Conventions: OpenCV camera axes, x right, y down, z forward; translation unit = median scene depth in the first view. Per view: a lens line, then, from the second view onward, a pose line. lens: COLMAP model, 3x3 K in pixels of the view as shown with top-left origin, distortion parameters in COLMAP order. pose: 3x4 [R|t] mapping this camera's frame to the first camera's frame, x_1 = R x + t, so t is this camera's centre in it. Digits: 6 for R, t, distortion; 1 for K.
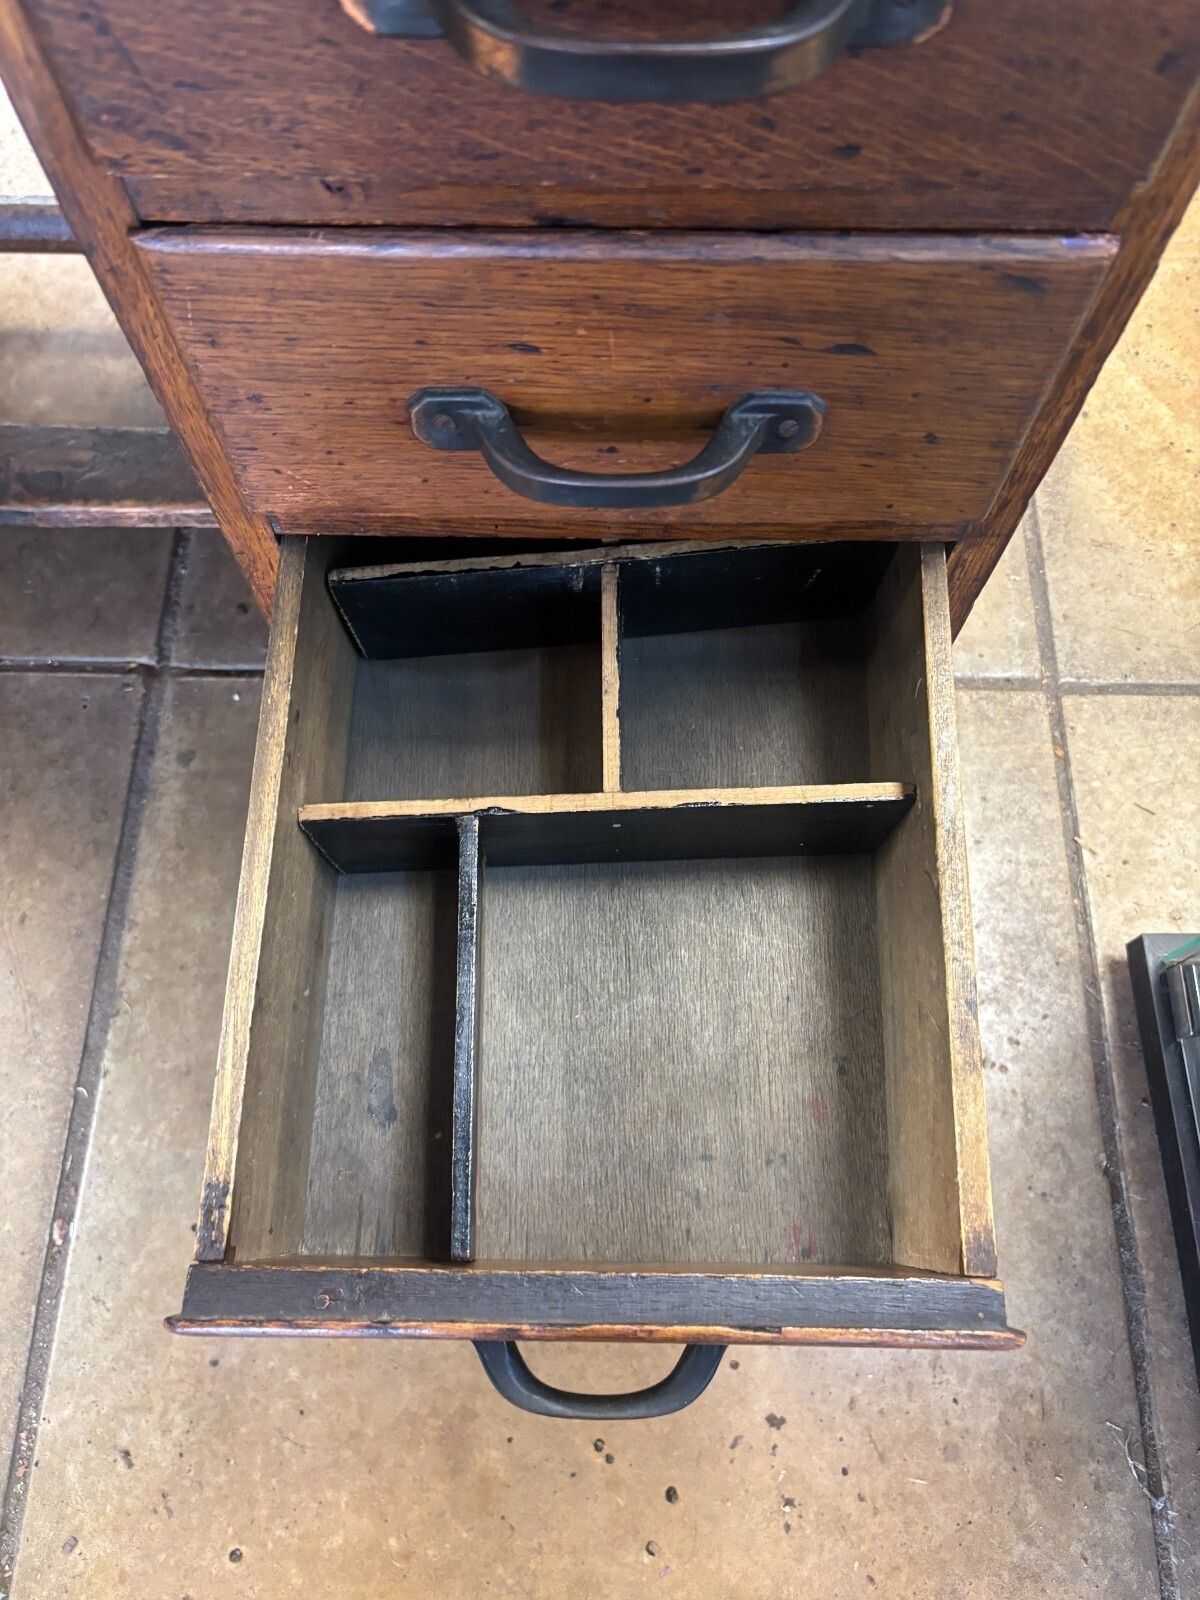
lens RADIAL K [[1224.8, 0, 619.1], [0, 1224.8, 788.3], [0, 0, 1]] dist [0.021229, -0.021667]
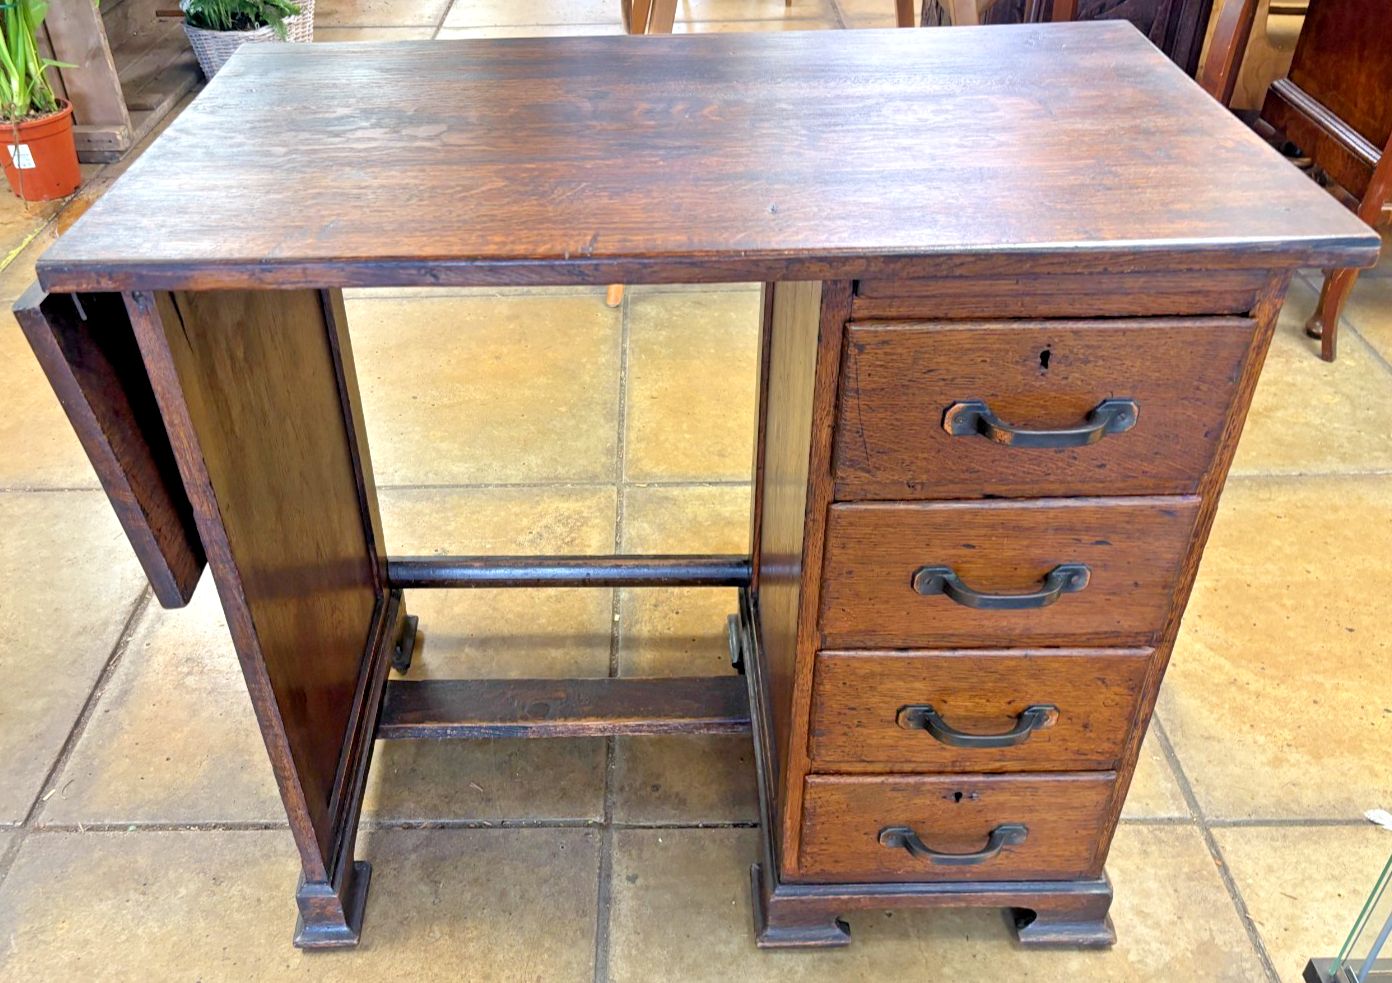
lens RADIAL K [[1224.2, 0, 631.4], [0, 1224.2, 502.6], [0, 0, 1]] dist [0.017826, -0.009842]
pose [[0.999313, -0.031829, -0.018985, -0.346265], [0.016908, 0.847395, -0.530693, 0.426431], [0.032979, 0.530008, 0.847351, -0.574227]]
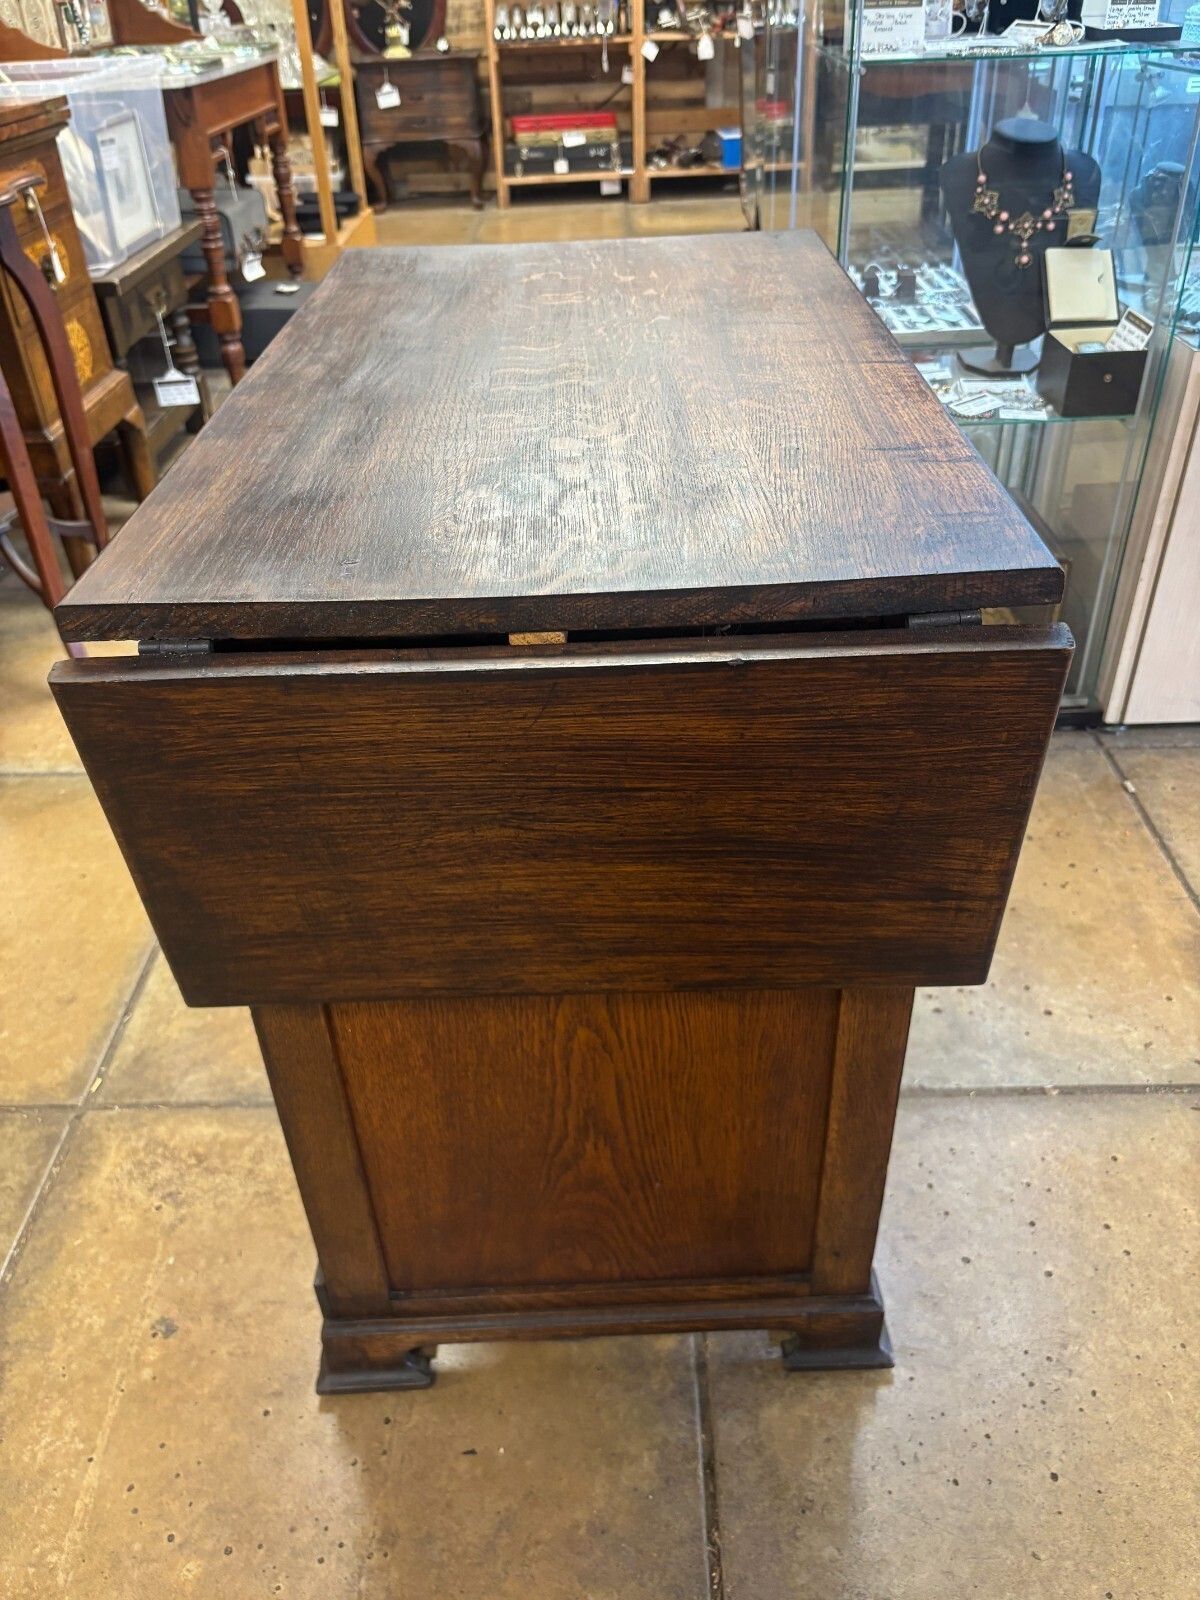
lens RADIAL K [[1224.8, 0, 599.5], [0, 1224.8, 790.2], [0, 0, 1]] dist [0.021229, -0.021667]
pose [[-0.011305, -0.580300, 0.814324, -1.551452], [0.941555, 0.268016, 0.204064, -0.679979], [-0.336670, 0.769038, 0.543355, -0.049560]]
